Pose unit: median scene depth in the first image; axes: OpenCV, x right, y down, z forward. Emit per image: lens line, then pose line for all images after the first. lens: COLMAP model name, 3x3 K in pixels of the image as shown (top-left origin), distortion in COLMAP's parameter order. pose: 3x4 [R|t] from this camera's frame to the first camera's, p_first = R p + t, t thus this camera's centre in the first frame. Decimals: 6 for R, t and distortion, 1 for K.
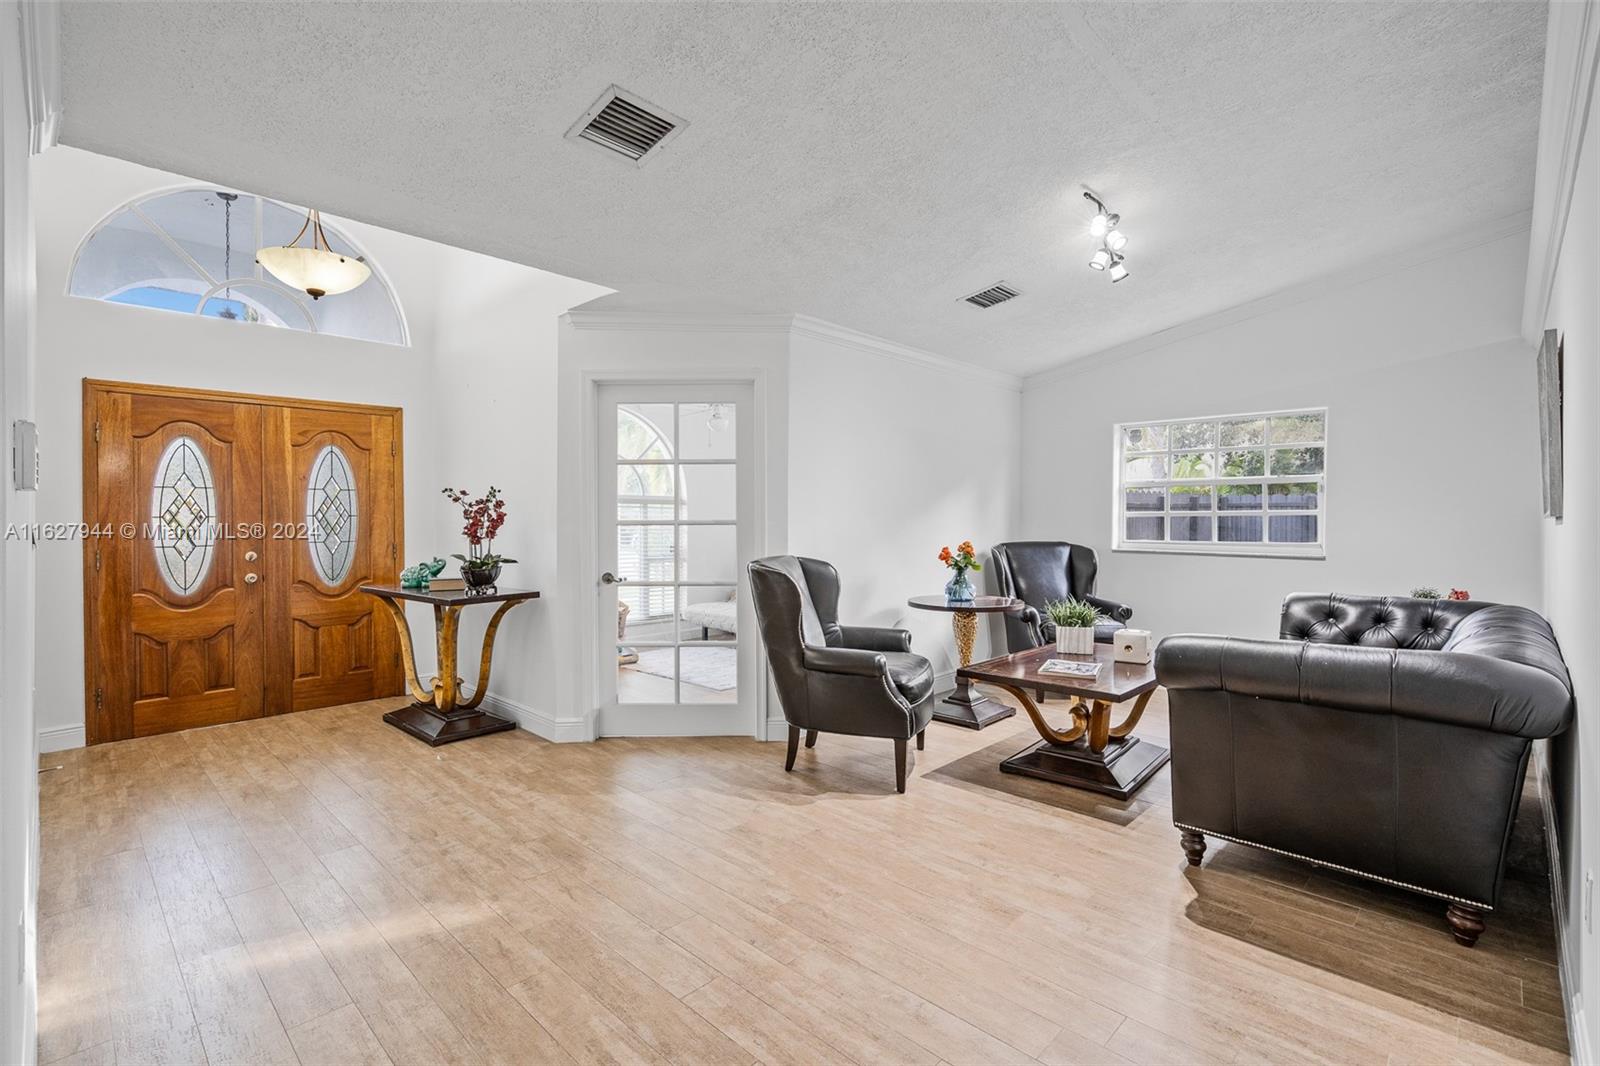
lens RADIAL K [[727.0, 0, 801.8], [0, 727.0, 519.0], [0, 0, 1]] dist [-0.004423, -0.000300]
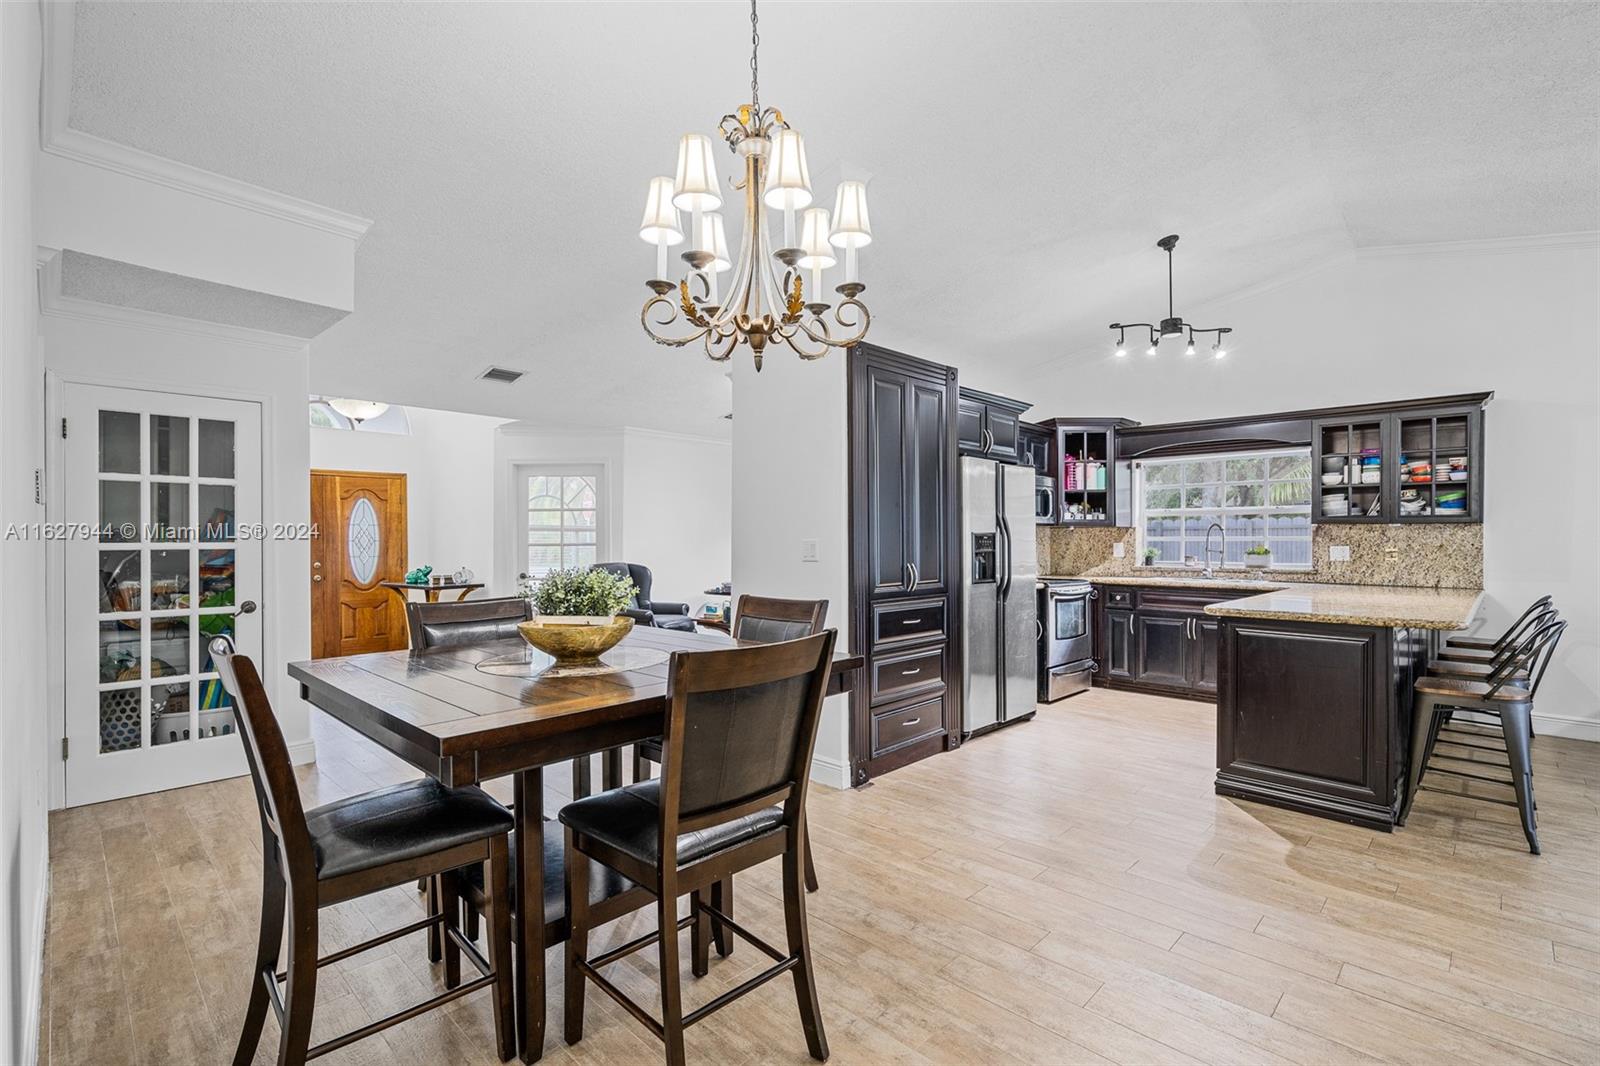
lens RADIAL K [[723.5, 0, 794.2], [0, 723.5, 536.3], [0, 0, 1]] dist [-0.005351, 0.001124]
pose [[0.999942, -0.002801, -0.010428, 0.404392], [0.002704, 0.999953, -0.009341, 0.003386], [0.010453, 0.009312, 0.999902, -0.735246]]
